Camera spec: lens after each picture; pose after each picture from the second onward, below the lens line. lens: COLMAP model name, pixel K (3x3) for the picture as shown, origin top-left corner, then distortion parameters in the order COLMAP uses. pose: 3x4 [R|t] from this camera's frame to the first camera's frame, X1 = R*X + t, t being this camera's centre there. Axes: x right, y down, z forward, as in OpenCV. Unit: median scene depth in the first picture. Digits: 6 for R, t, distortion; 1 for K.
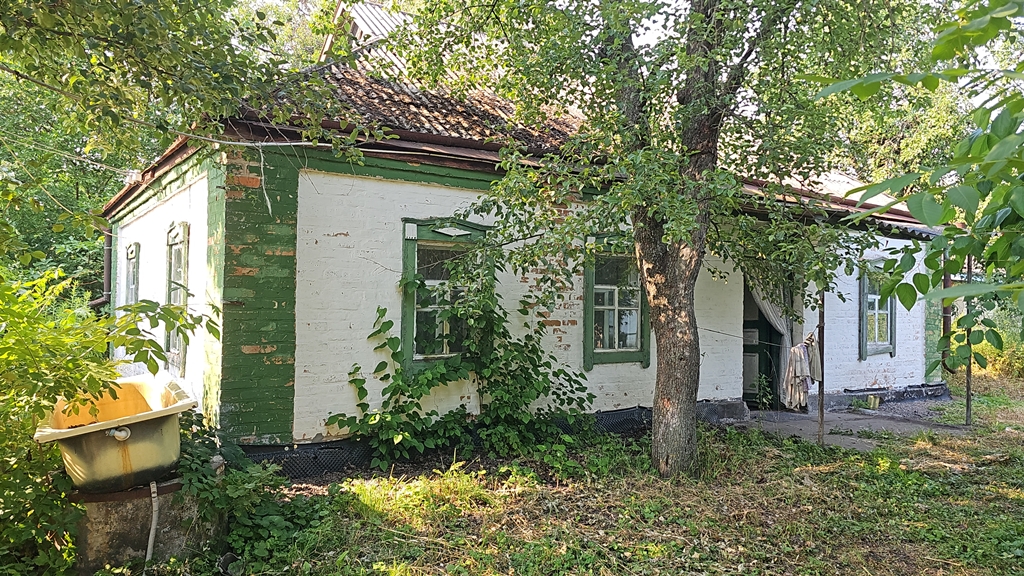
lens RADIAL K [[690.5, 0, 506.5], [0, 690.5, 285.8], [0, 0, 1]] dist [0.070302, -0.060504]
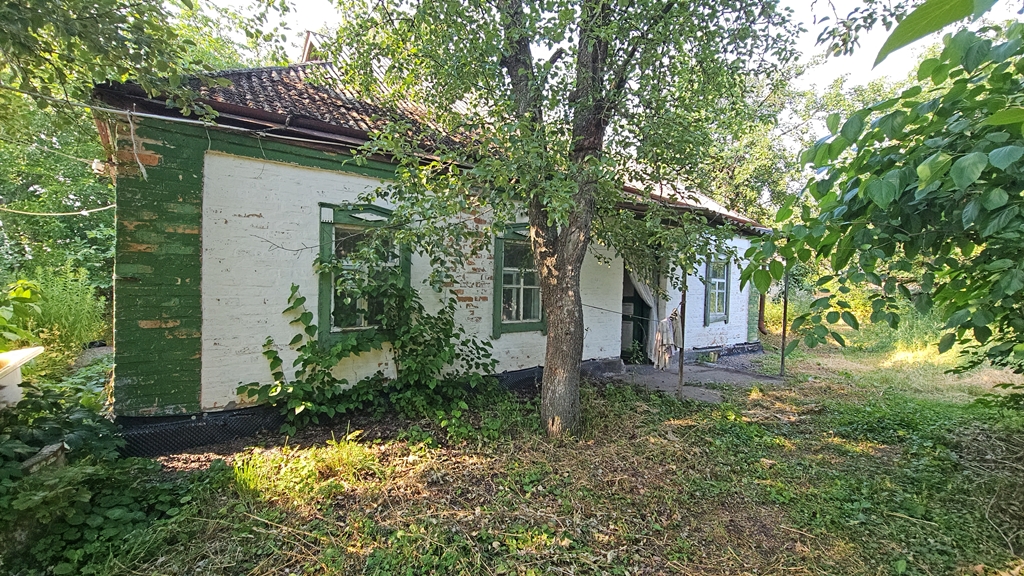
lens RADIAL K [[415.9, 0, 511.8], [0, 415.9, 289.9], [0, 0, 1]] dist [0.002724, -0.002423]
pose [[0.997883, 0.010408, 0.064193, 0.112315], [-0.013329, 0.998887, 0.045237, 0.005319], [-0.063651, -0.045996, 0.996912, 0.321120]]
